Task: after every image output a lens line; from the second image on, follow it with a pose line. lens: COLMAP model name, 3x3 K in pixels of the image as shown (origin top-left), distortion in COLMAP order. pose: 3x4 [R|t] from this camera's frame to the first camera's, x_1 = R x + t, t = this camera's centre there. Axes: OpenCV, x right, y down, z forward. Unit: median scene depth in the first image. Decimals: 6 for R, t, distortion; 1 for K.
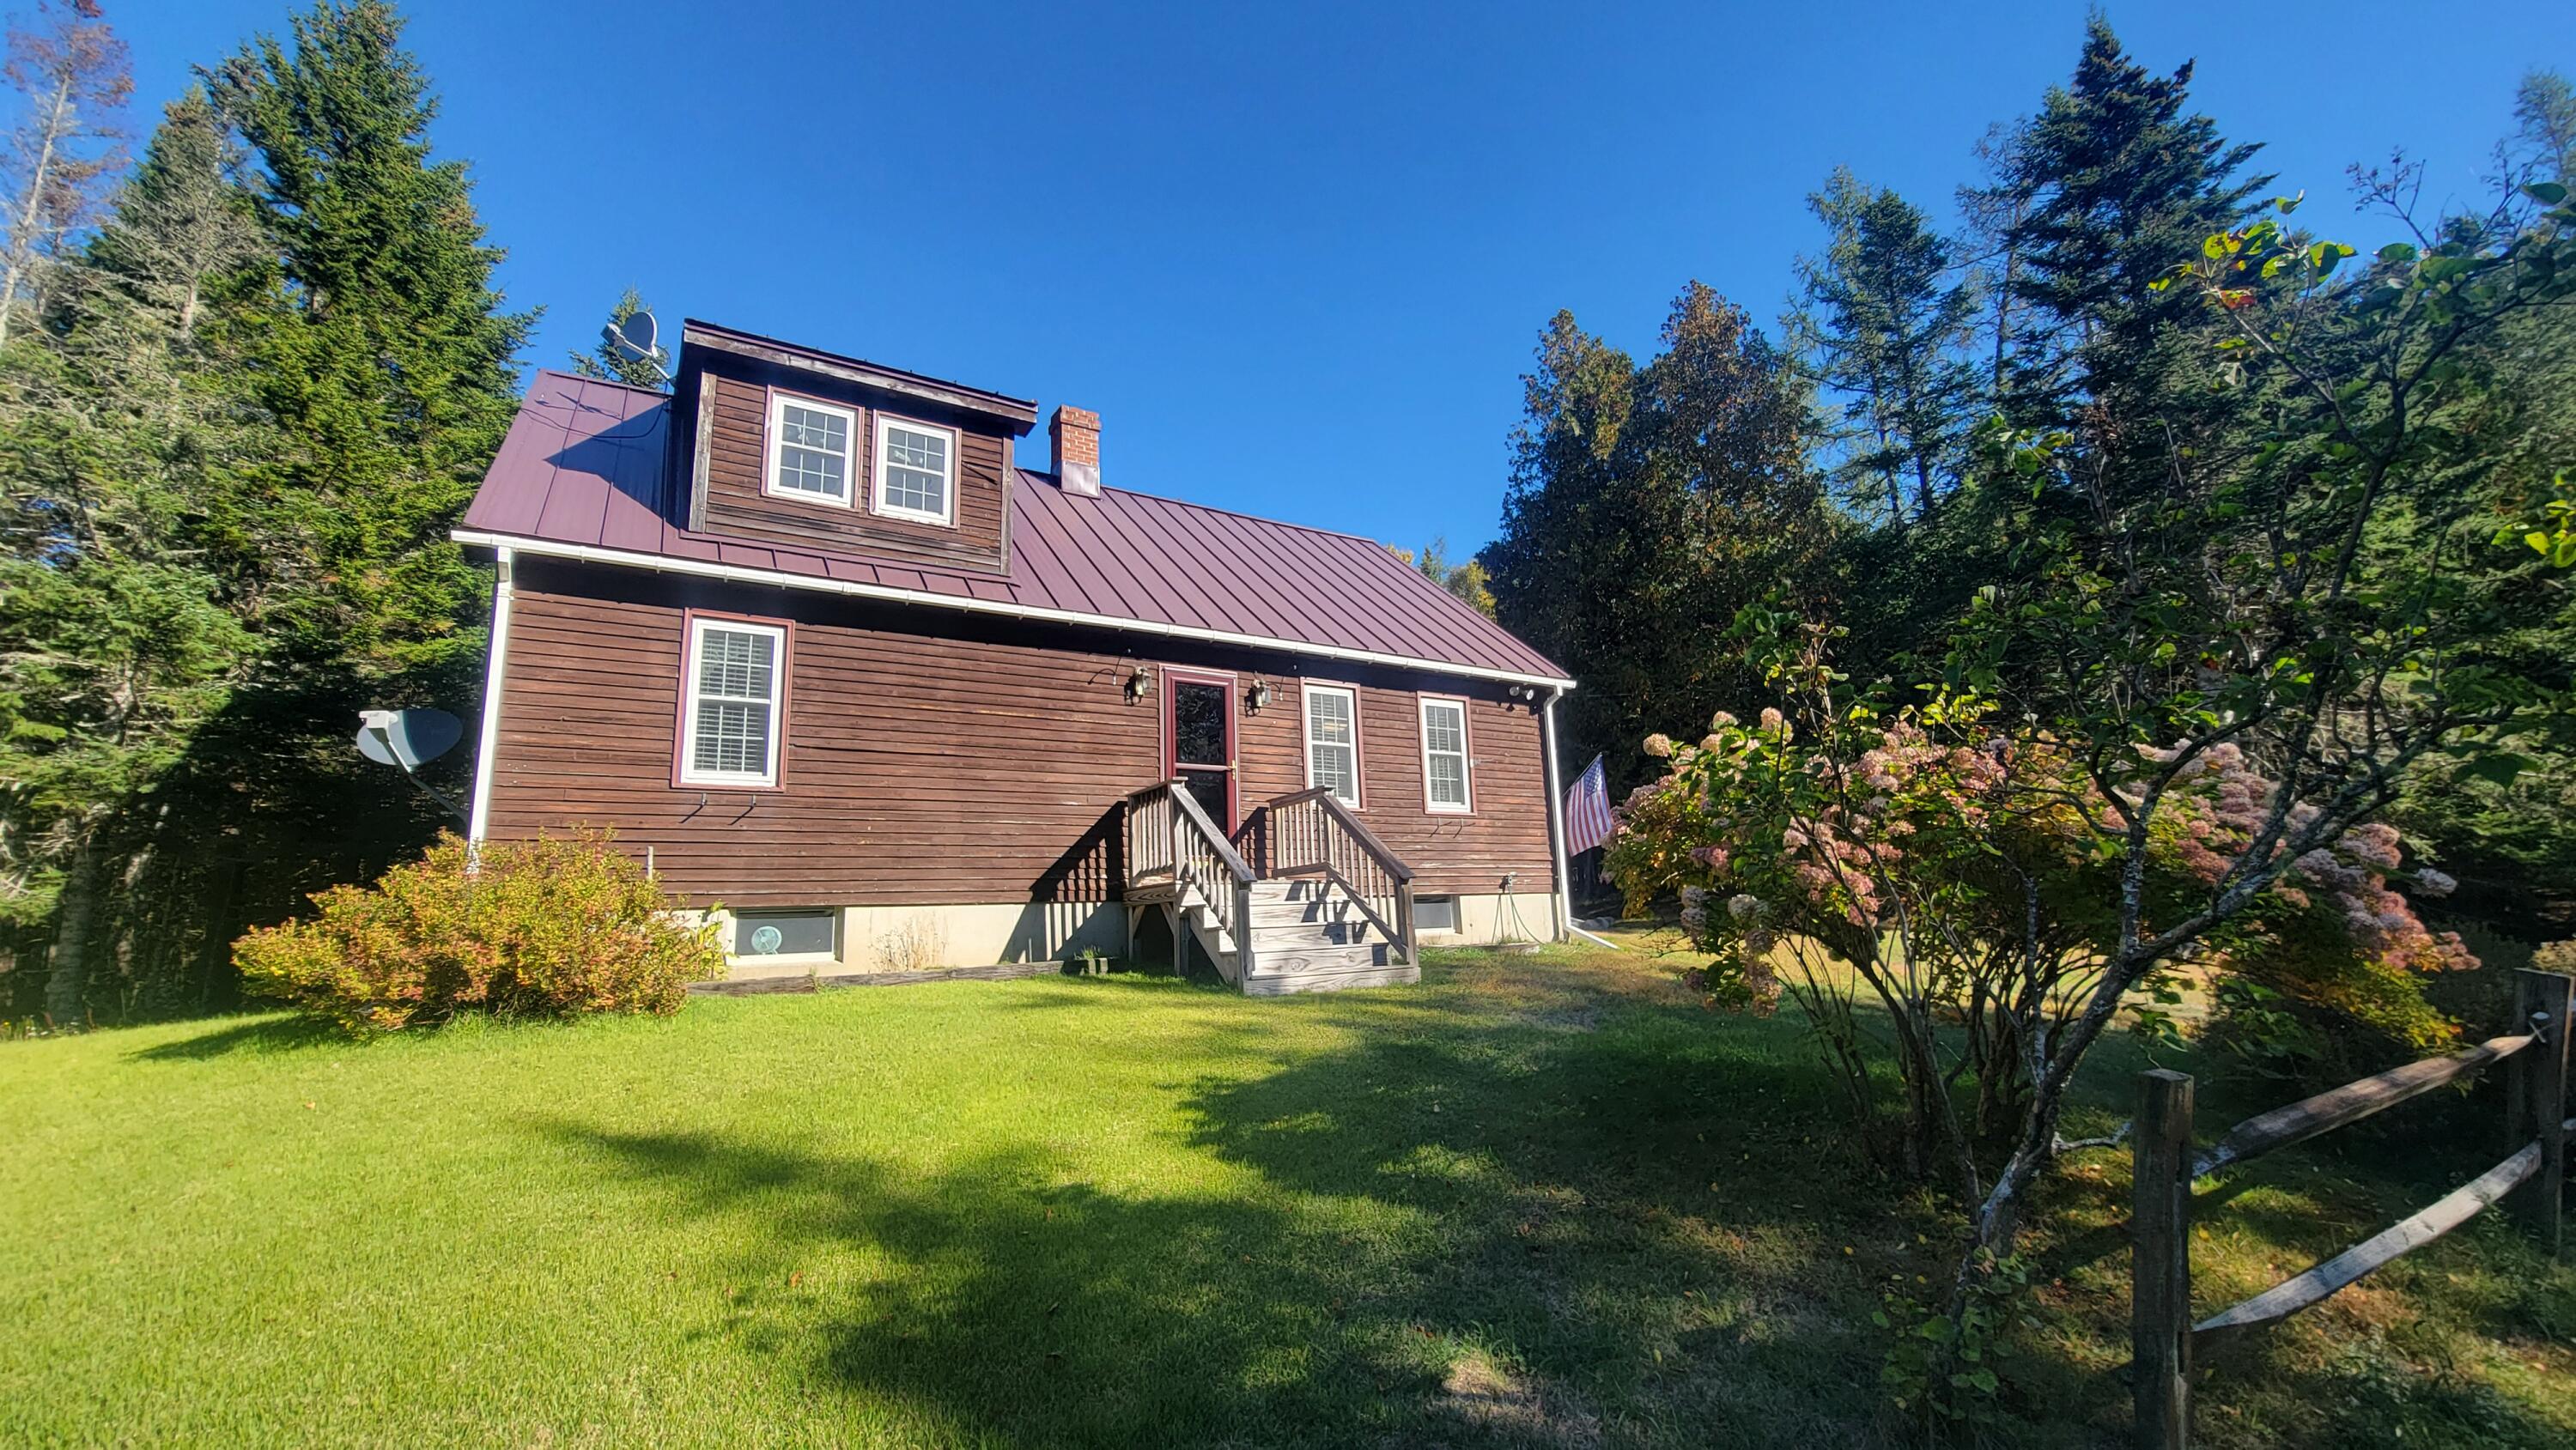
lens RADIAL K [[1052.3, 0, 1294.2], [0, 1052.3, 720.6], [0, 0, 1]] dist [-0.004743, 0.001435]
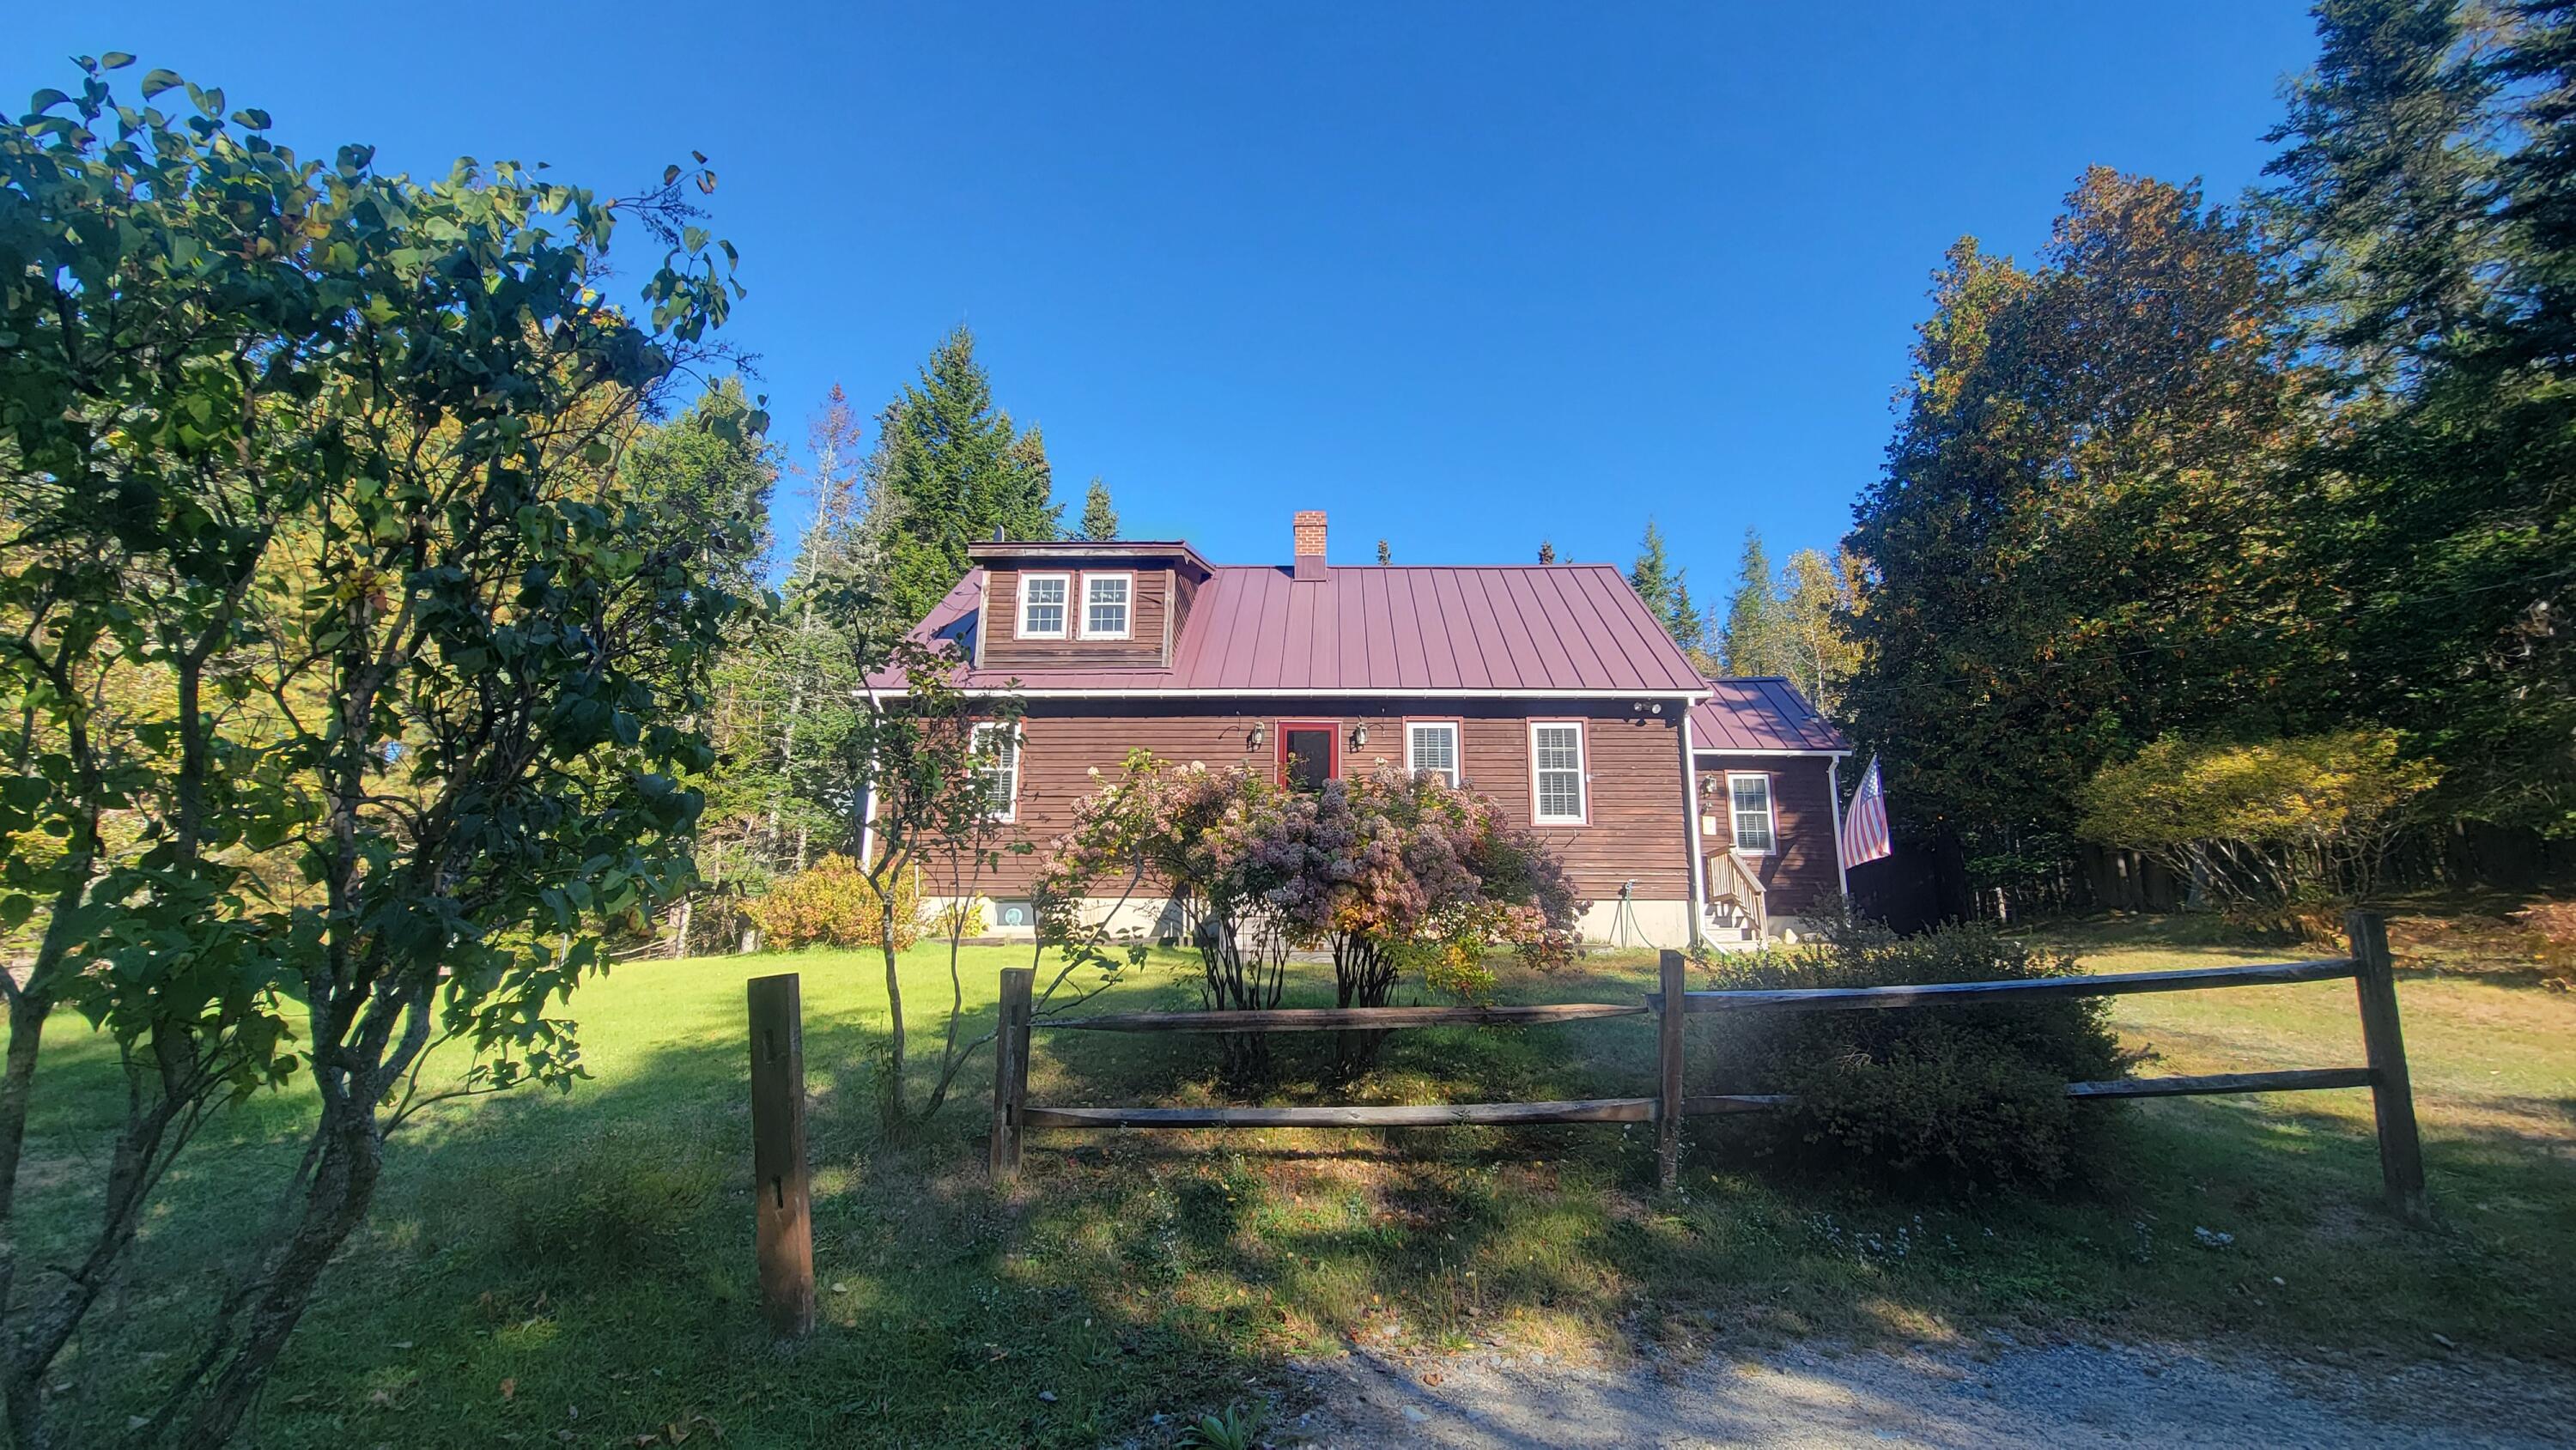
lens RADIAL K [[1052.3, 0, 1295.4], [0, 1052.3, 723.3], [0, 0, 1]] dist [-0.004743, 0.001435]
pose [[0.832729, -0.087038, -0.546797, 0.543796], [0.072515, 0.996205, -0.048139, 0.015142], [0.548912, 0.000436, 0.835880, -0.077520]]
